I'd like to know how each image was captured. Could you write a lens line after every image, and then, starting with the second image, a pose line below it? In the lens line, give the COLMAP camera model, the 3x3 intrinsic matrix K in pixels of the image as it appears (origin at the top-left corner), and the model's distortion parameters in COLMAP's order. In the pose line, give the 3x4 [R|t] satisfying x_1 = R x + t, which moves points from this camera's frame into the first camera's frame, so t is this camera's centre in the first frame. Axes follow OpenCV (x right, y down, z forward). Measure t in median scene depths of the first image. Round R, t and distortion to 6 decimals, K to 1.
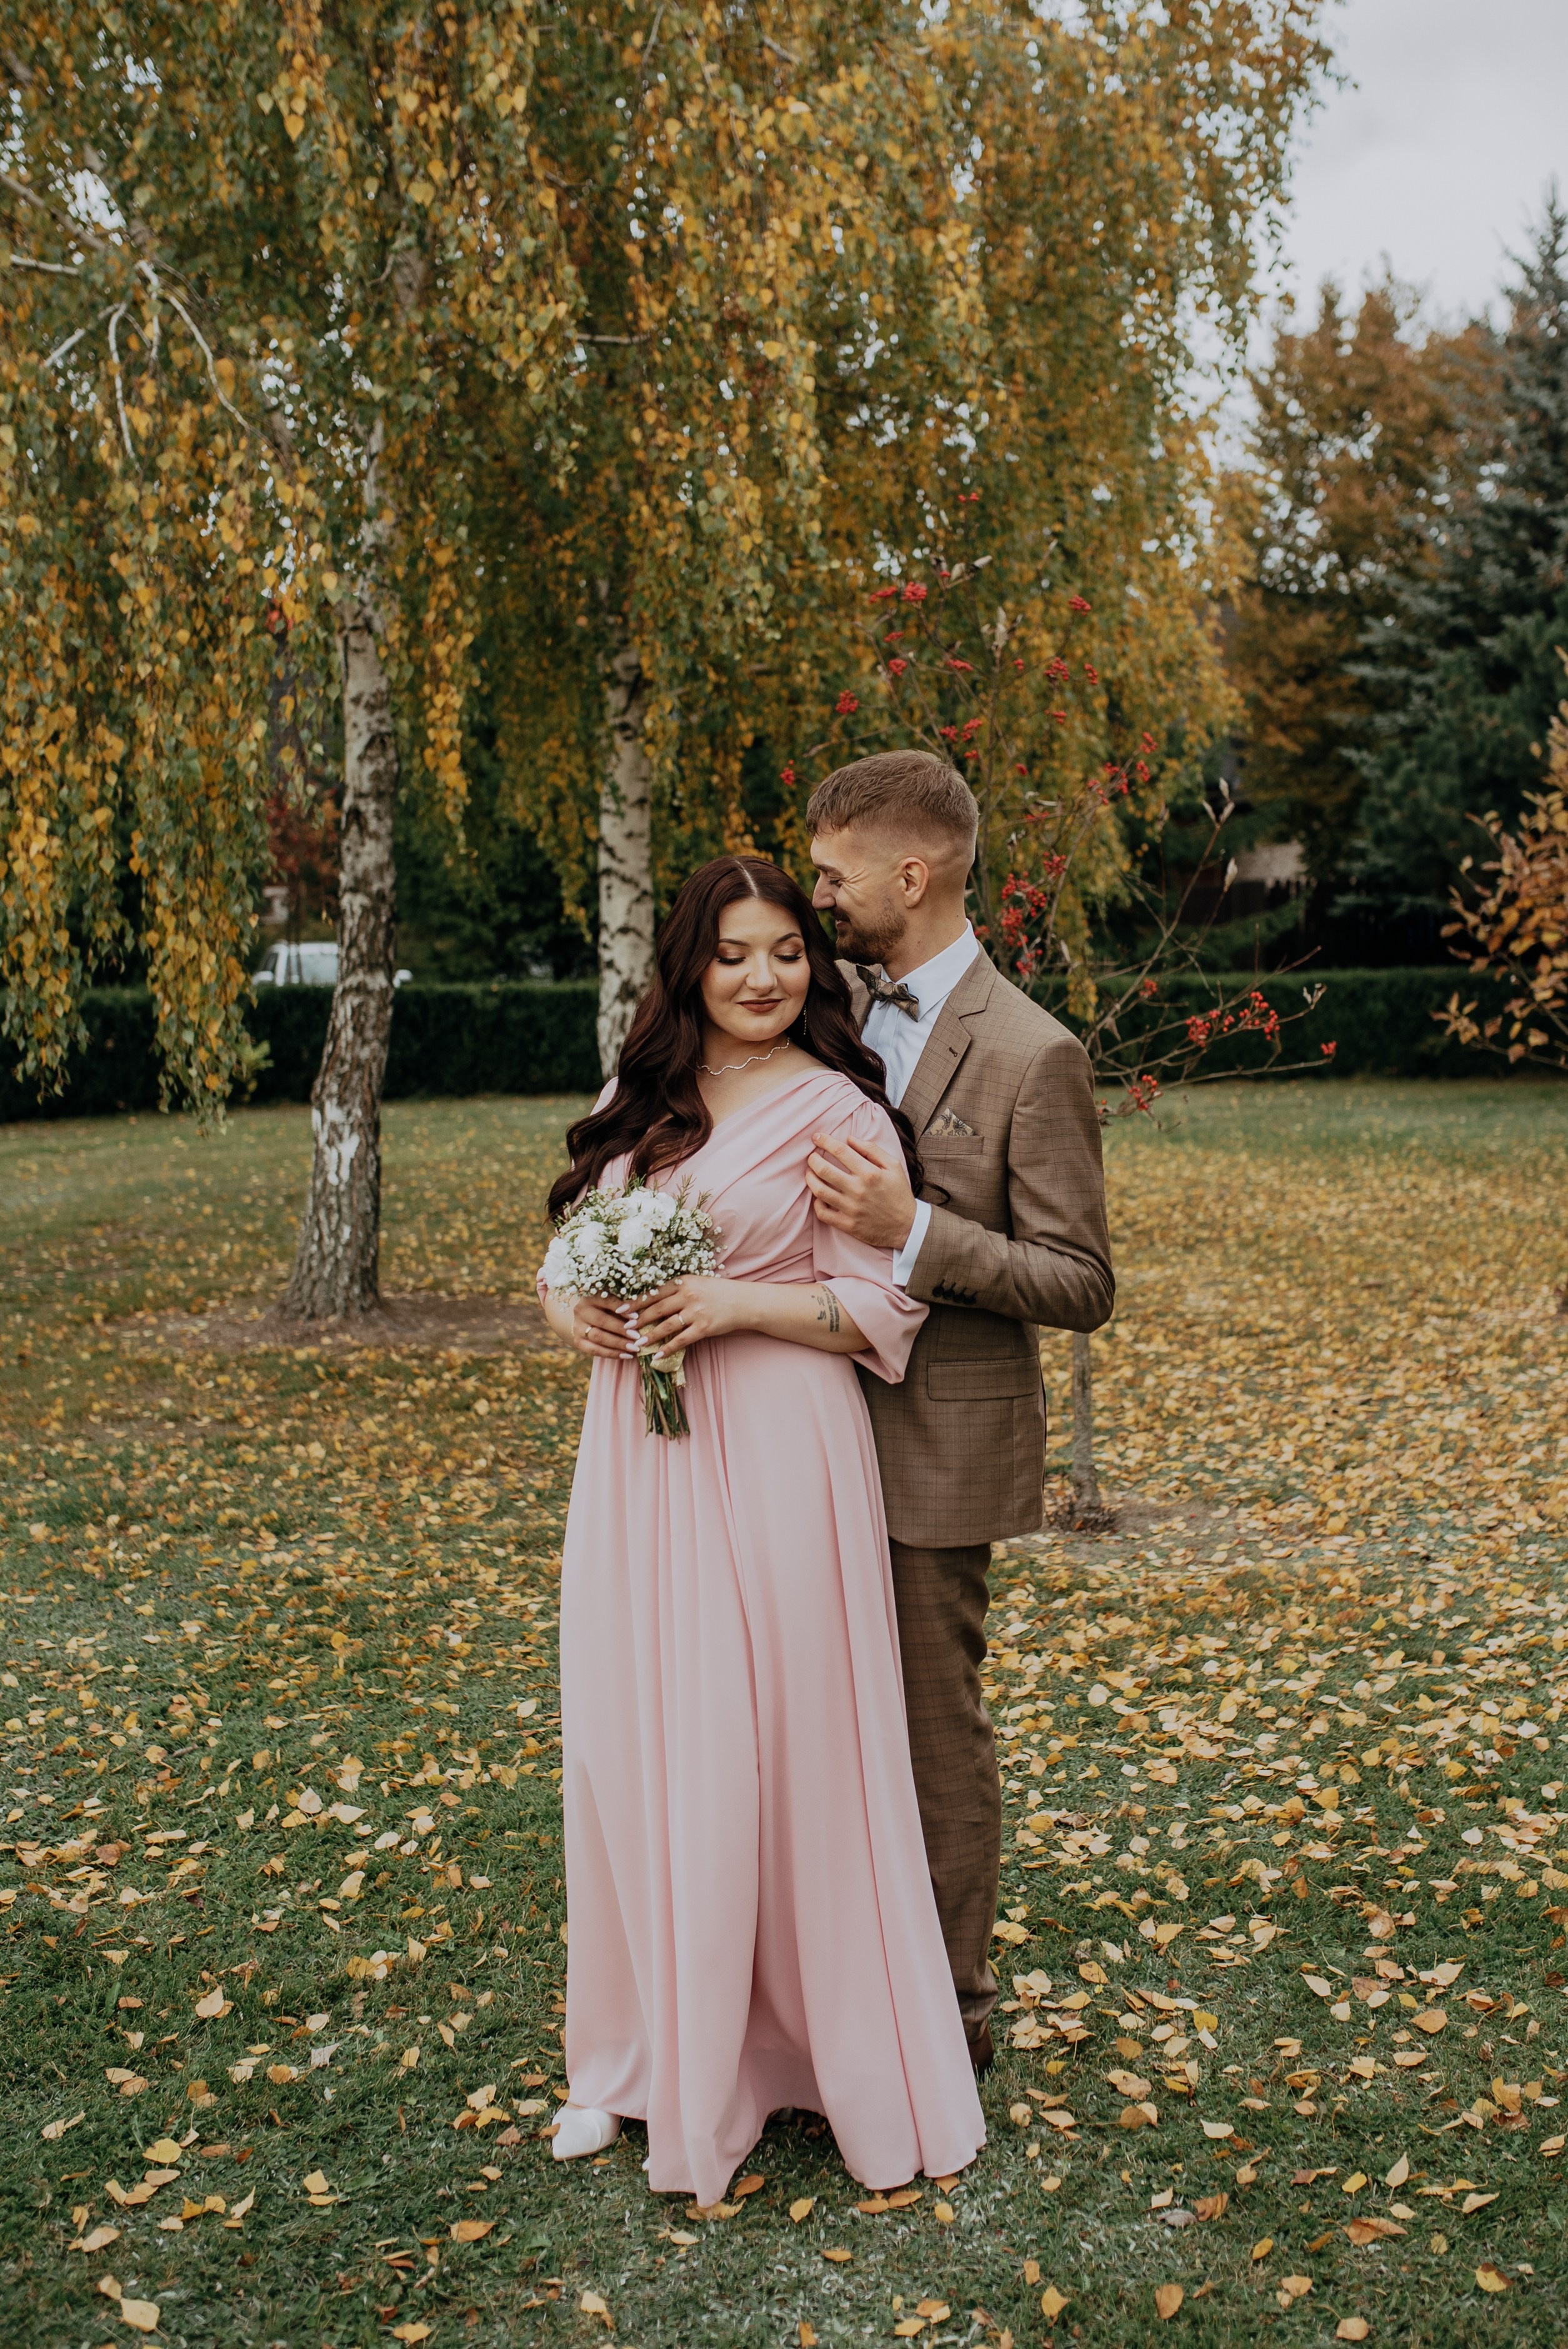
lens RADIAL K [[2416.7, 0, 778.9], [0, 2416.7, 1175.9], [0, 0, 1]] dist [0.011370, 0.000000]
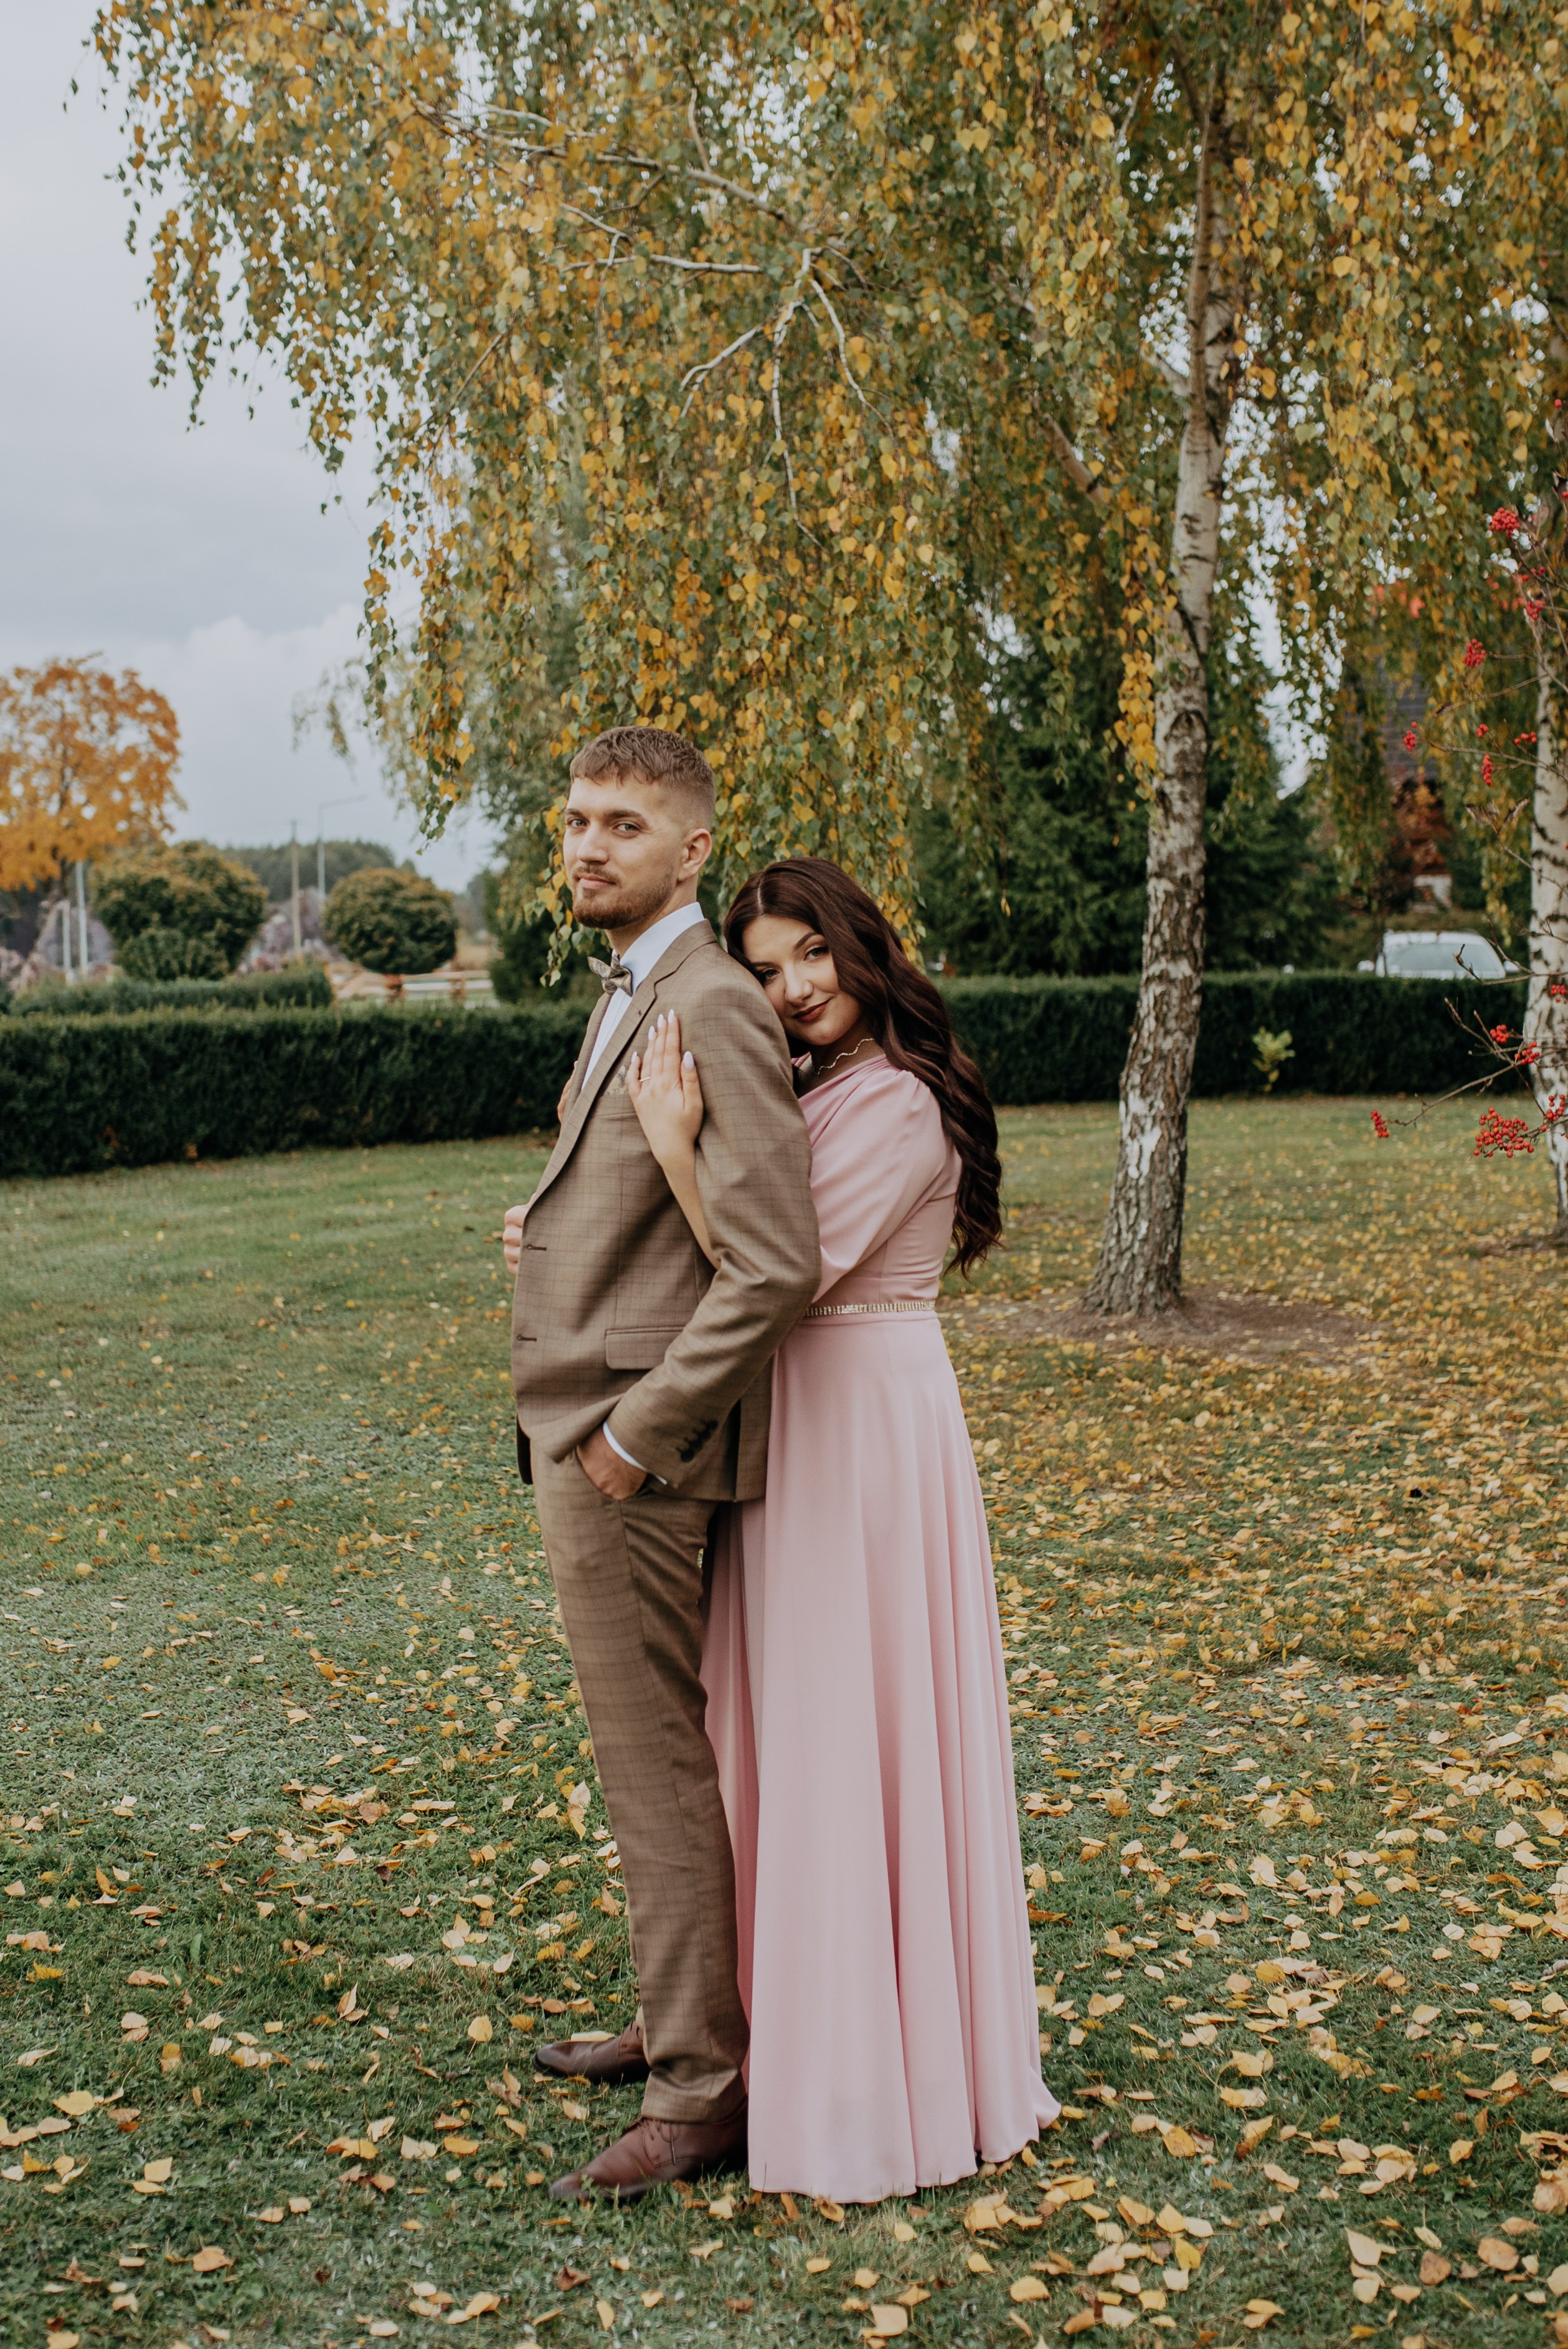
lens RADIAL K [[2416.8, 0, 784.0], [0, 2416.8, 1172.5], [0, 0, 1]] dist [0.011370, 0.000000]
pose [[0.883248, 0.051885, -0.466027, 0.145672], [-0.050556, 0.998603, 0.015362, -0.006463], [0.466173, 0.009992, 0.884637, 0.073401]]
